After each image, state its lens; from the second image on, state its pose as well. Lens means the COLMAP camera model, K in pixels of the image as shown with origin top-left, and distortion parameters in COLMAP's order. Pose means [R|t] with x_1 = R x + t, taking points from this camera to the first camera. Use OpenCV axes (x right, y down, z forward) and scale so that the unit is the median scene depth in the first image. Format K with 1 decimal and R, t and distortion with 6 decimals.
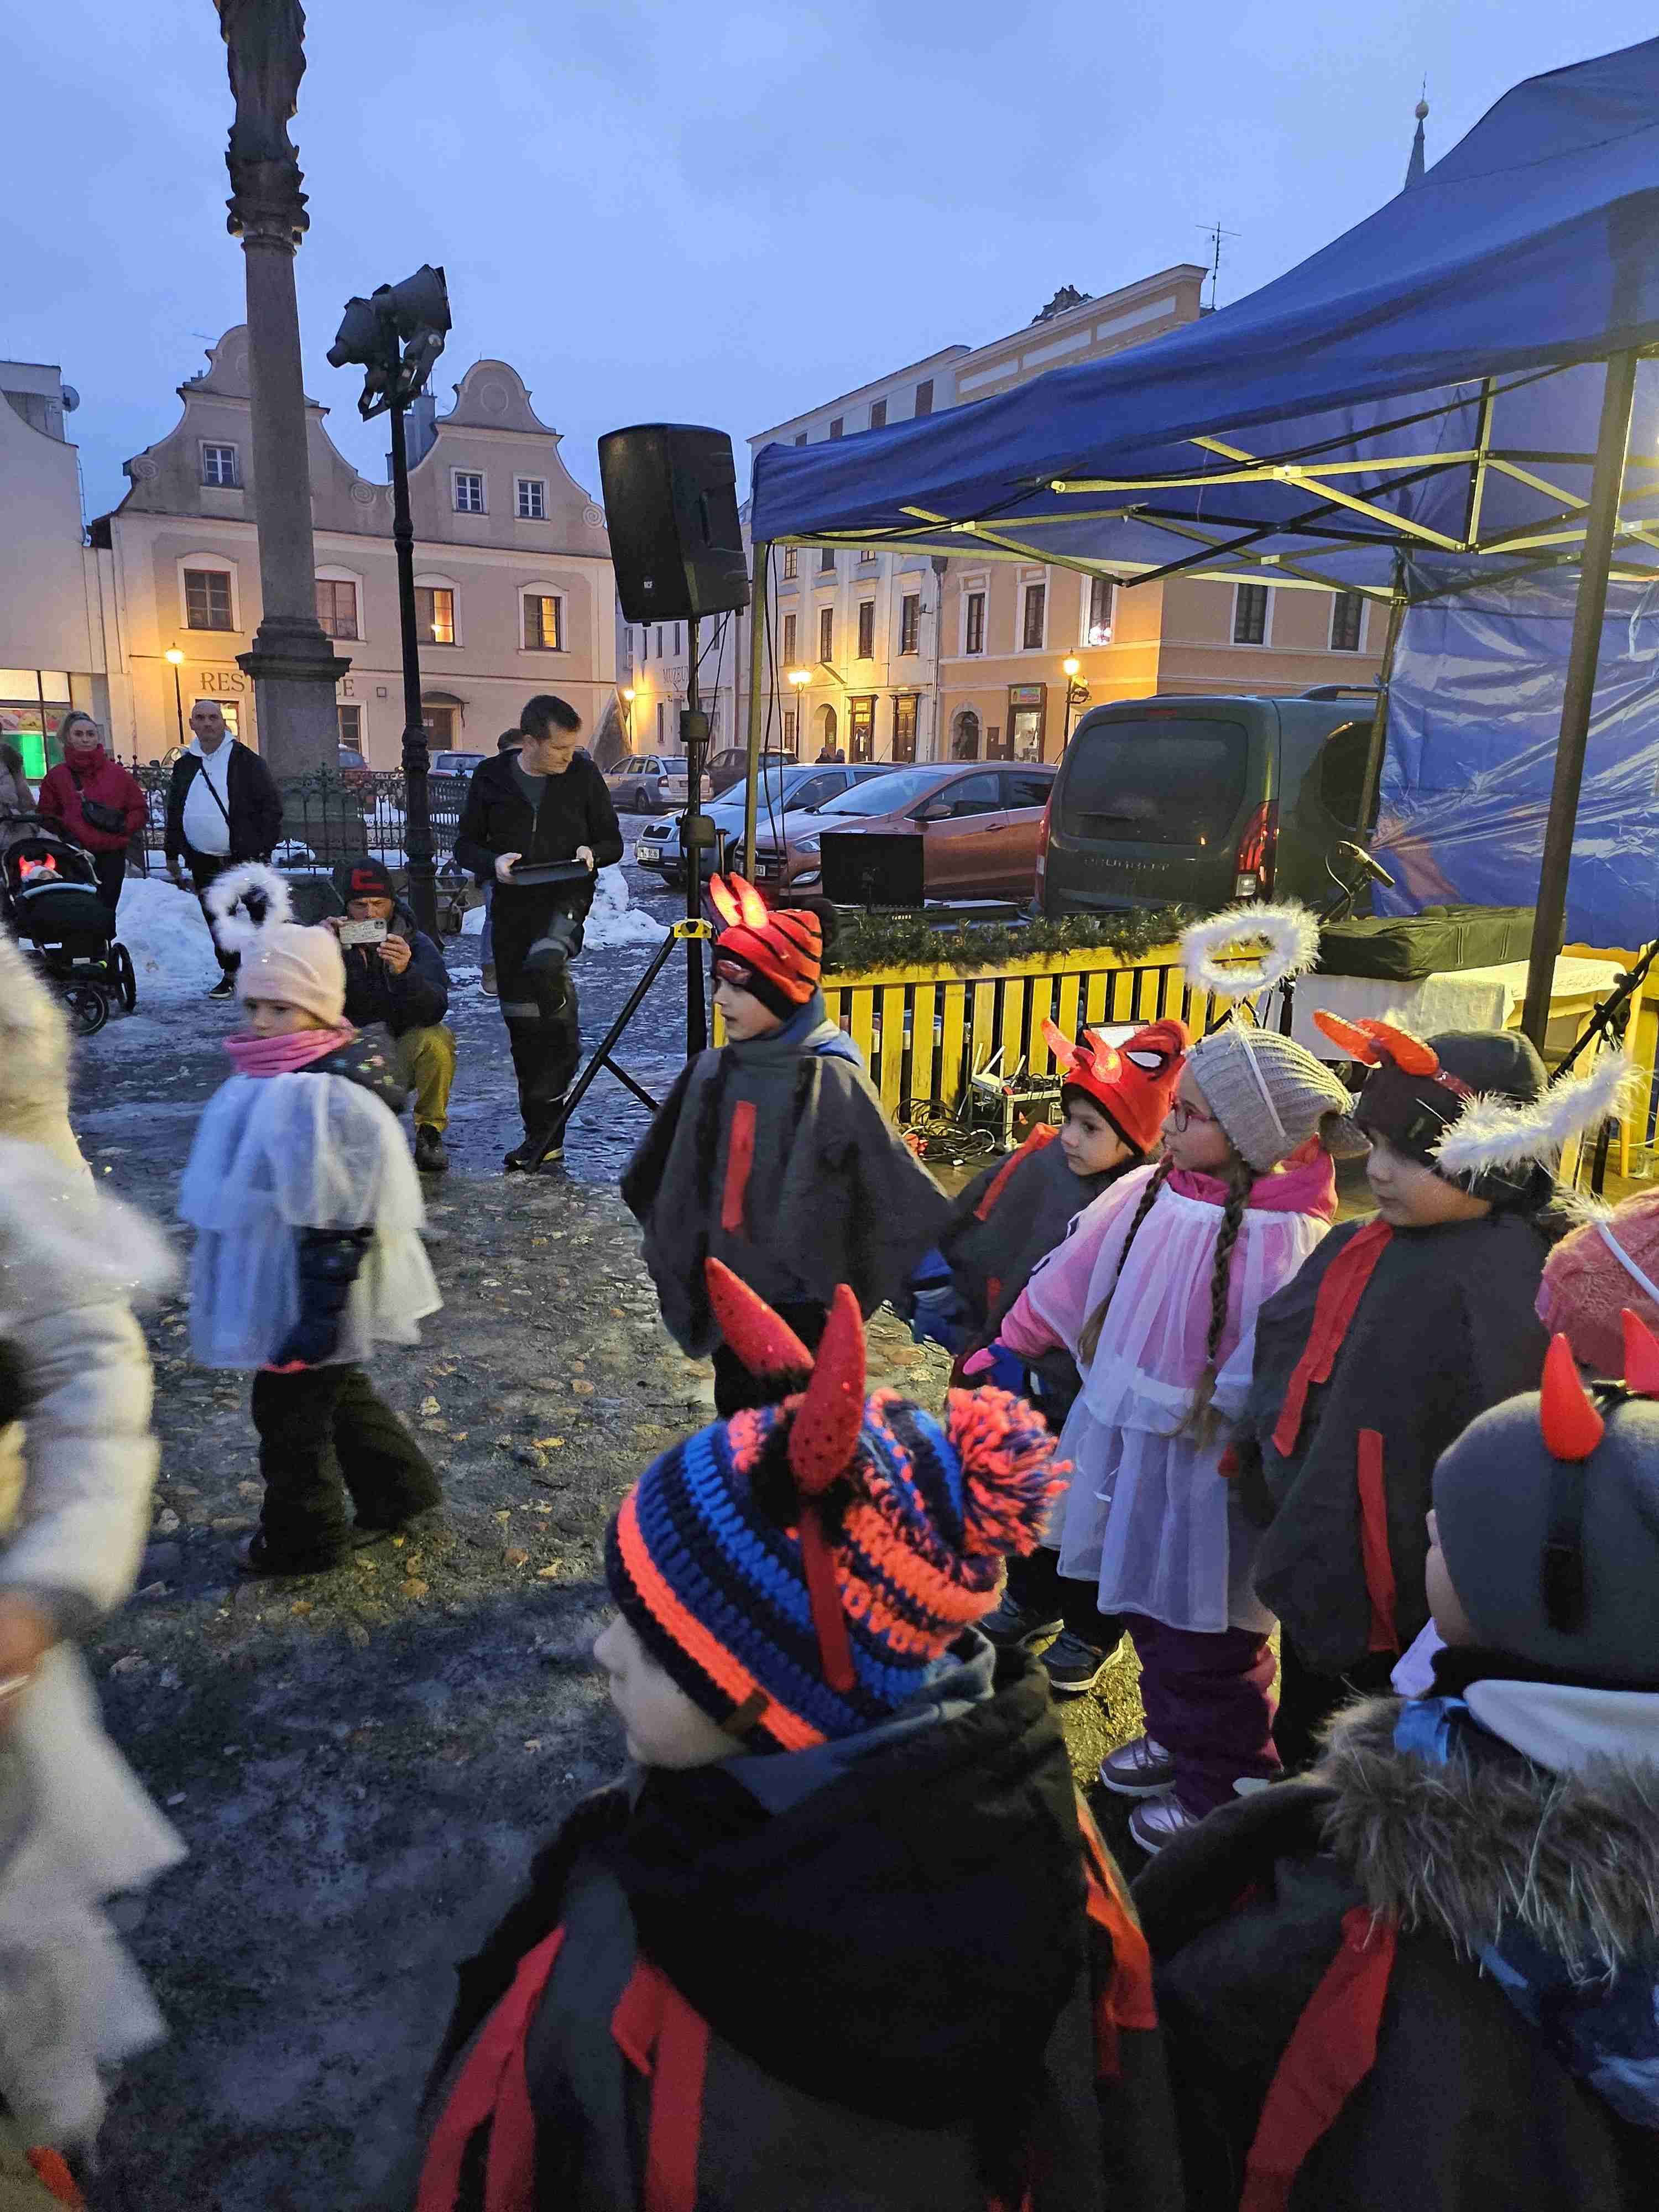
lens RADIAL K [[1560.2, 0, 812.7], [0, 1560.2, 1116.4], [0, 0, 1]] dist [0.084487, -0.098052]
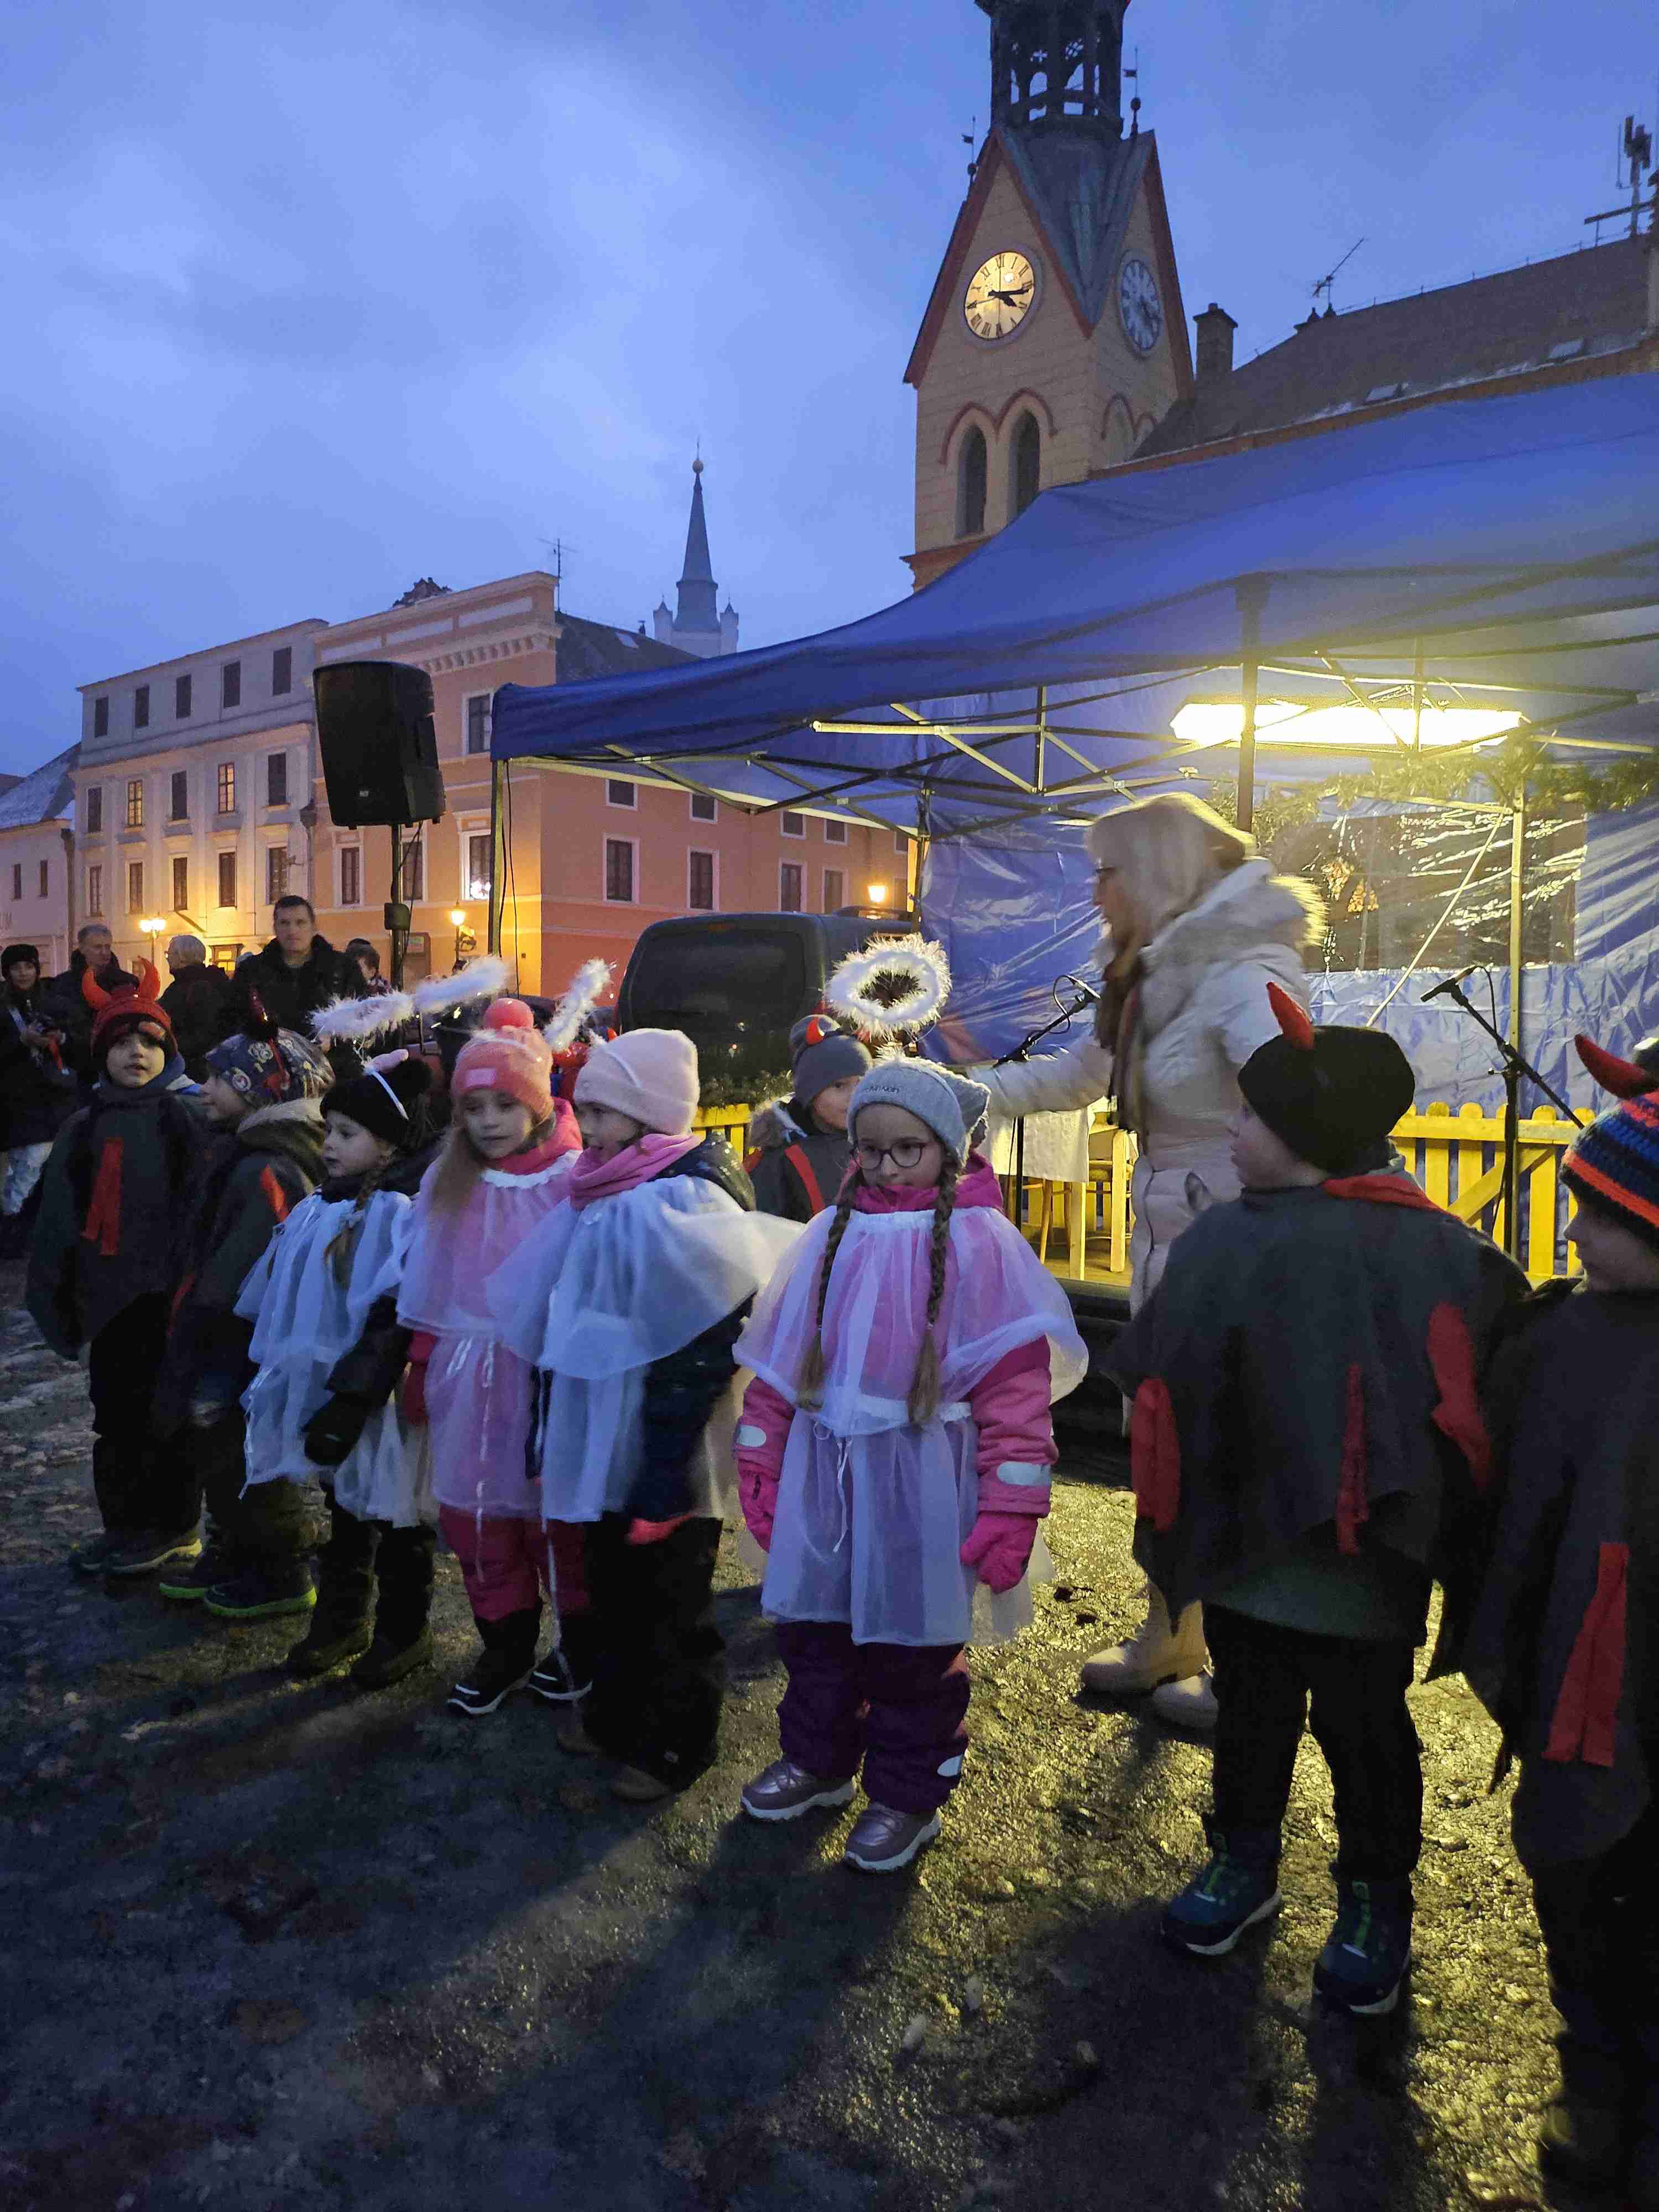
lens RADIAL K [[1563.3, 0, 820.4], [0, 1563.3, 1085.4], [0, 0, 1]] dist [0.073218, -0.086219]
pose [[0.919147, -0.028988, 0.392846, -0.210085], [0.097423, 0.983035, -0.155404, 0.063207], [-0.381677, 0.181111, 0.906378, -0.092986]]
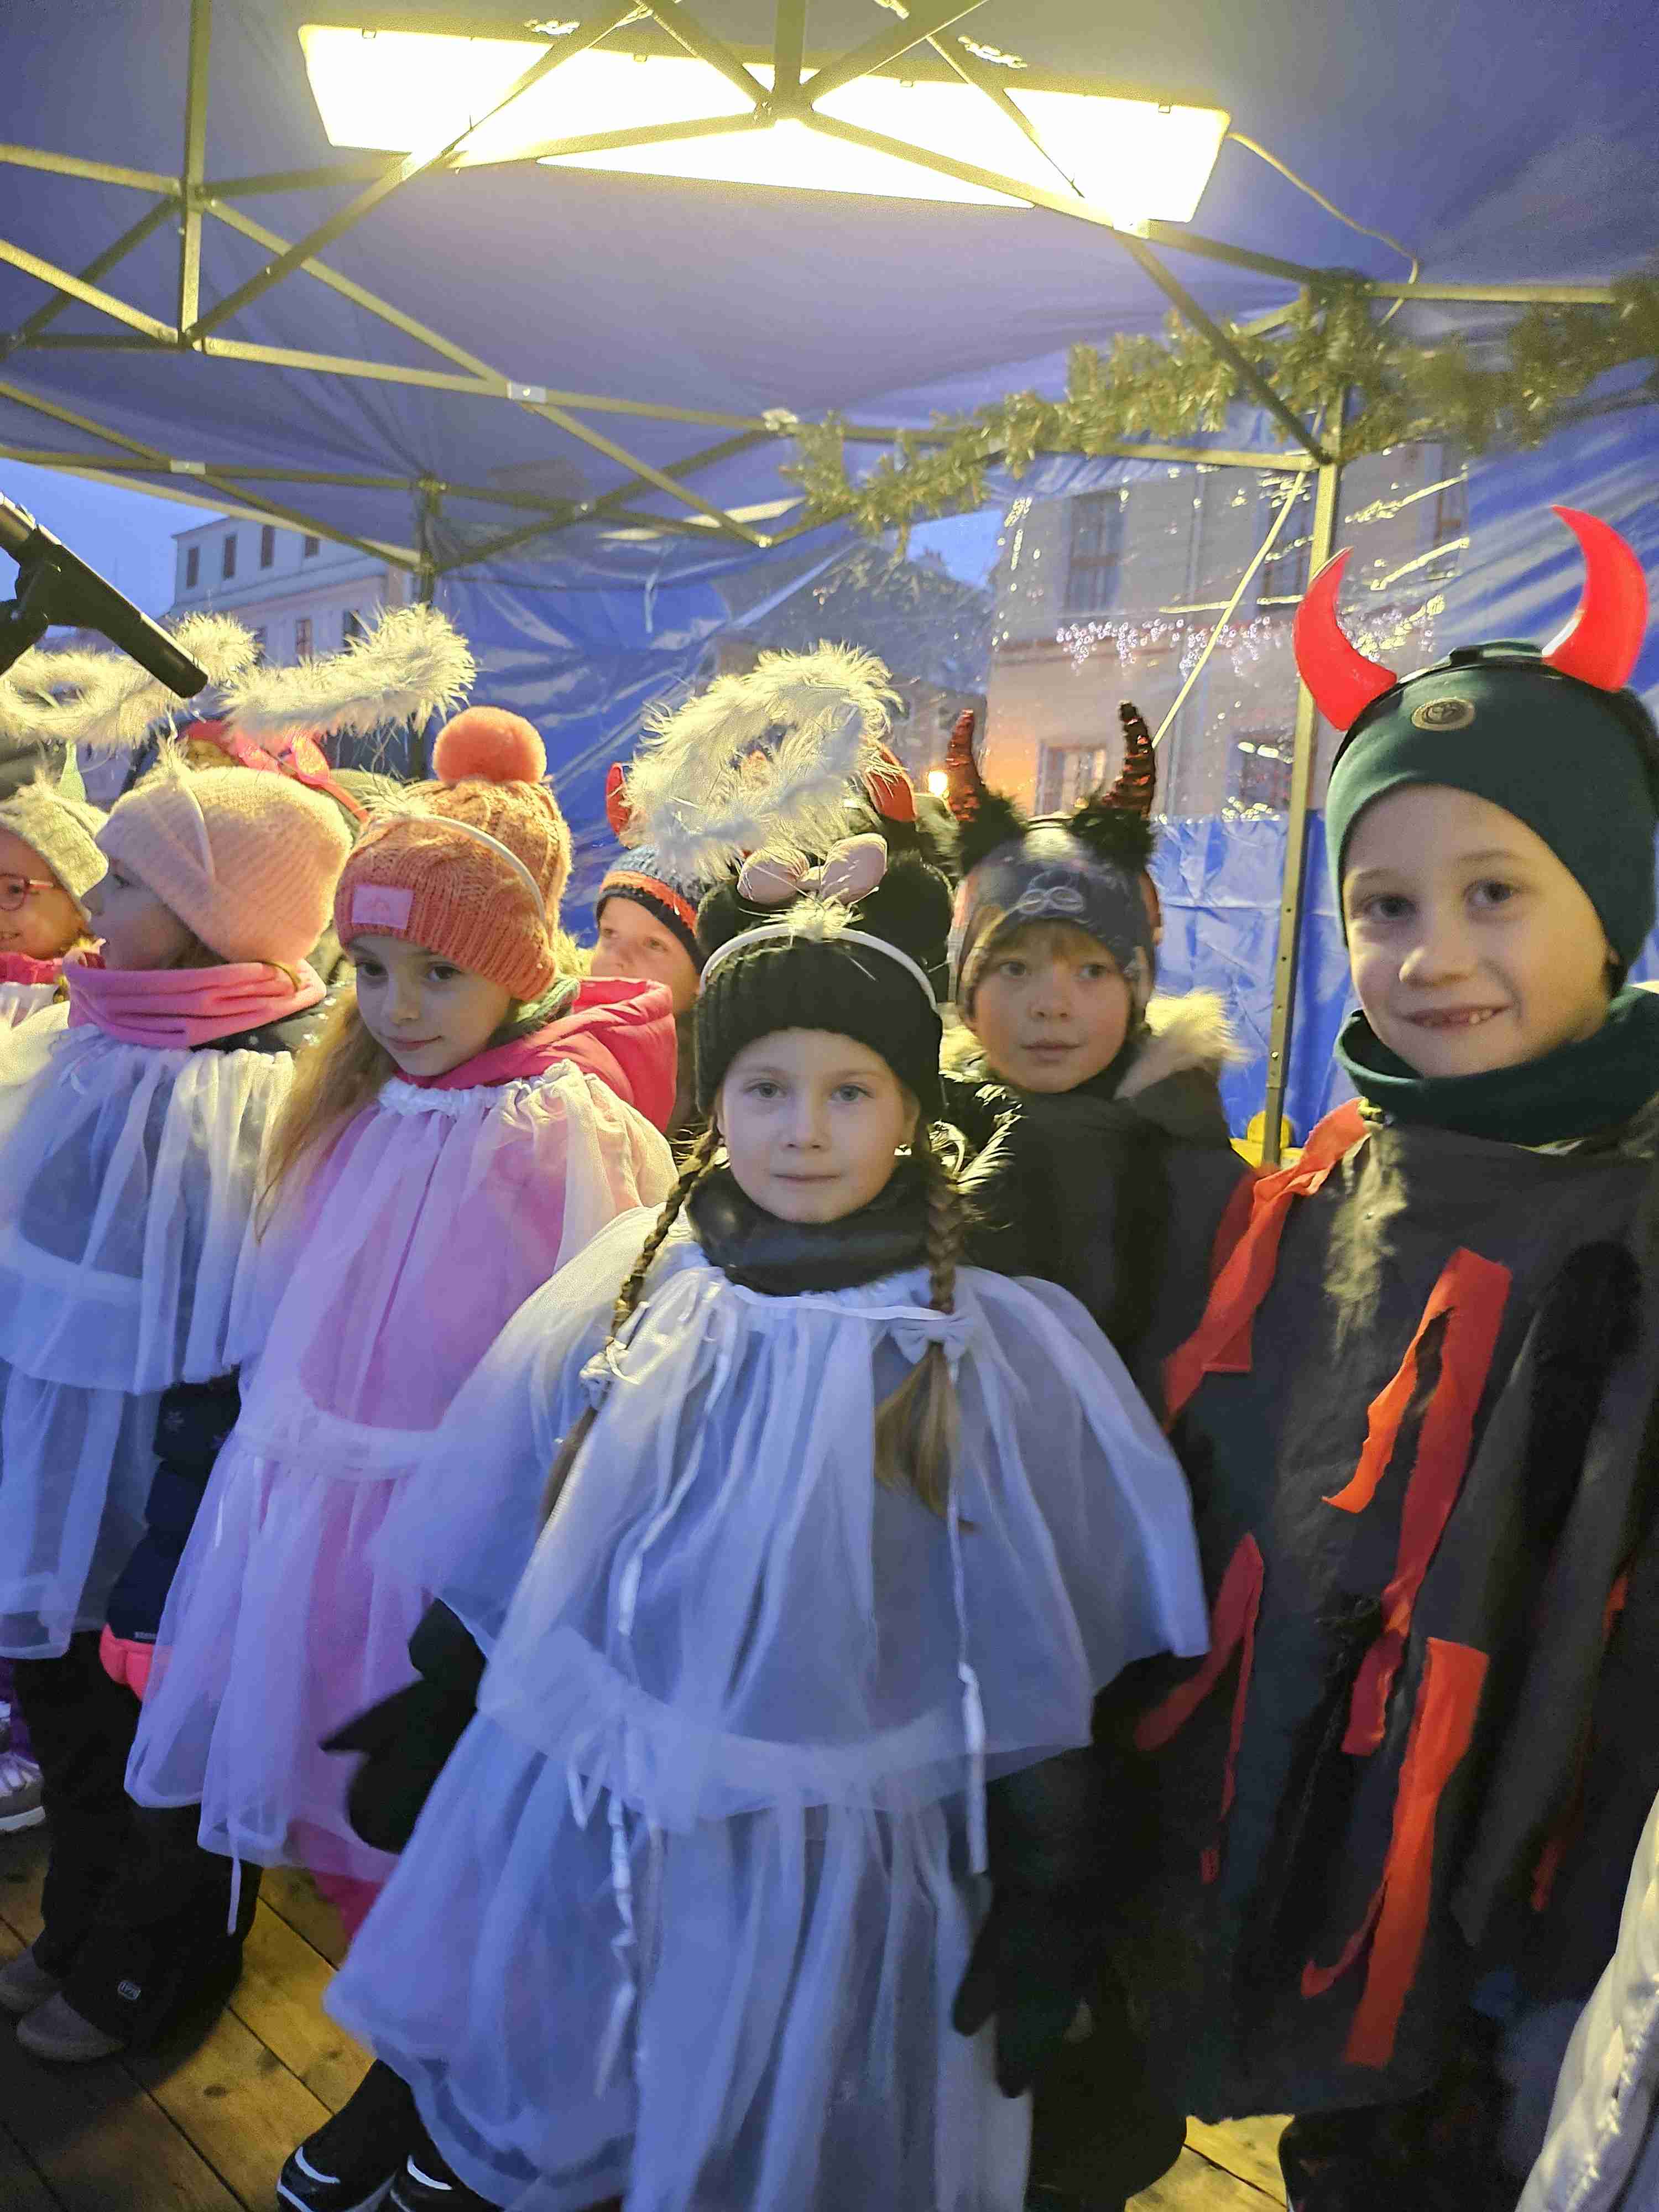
lens RADIAL K [[1632.2, 0, 829.5], [0, 1632.2, 1106.0], [0, 0, 1]] dist [0.085900, -0.111413]
pose [[0.948620, 0.006738, 0.316347, 0.295861], [0.025198, 0.994989, -0.096754, 0.005868], [-0.315414, 0.099754, 0.943697, 0.223461]]
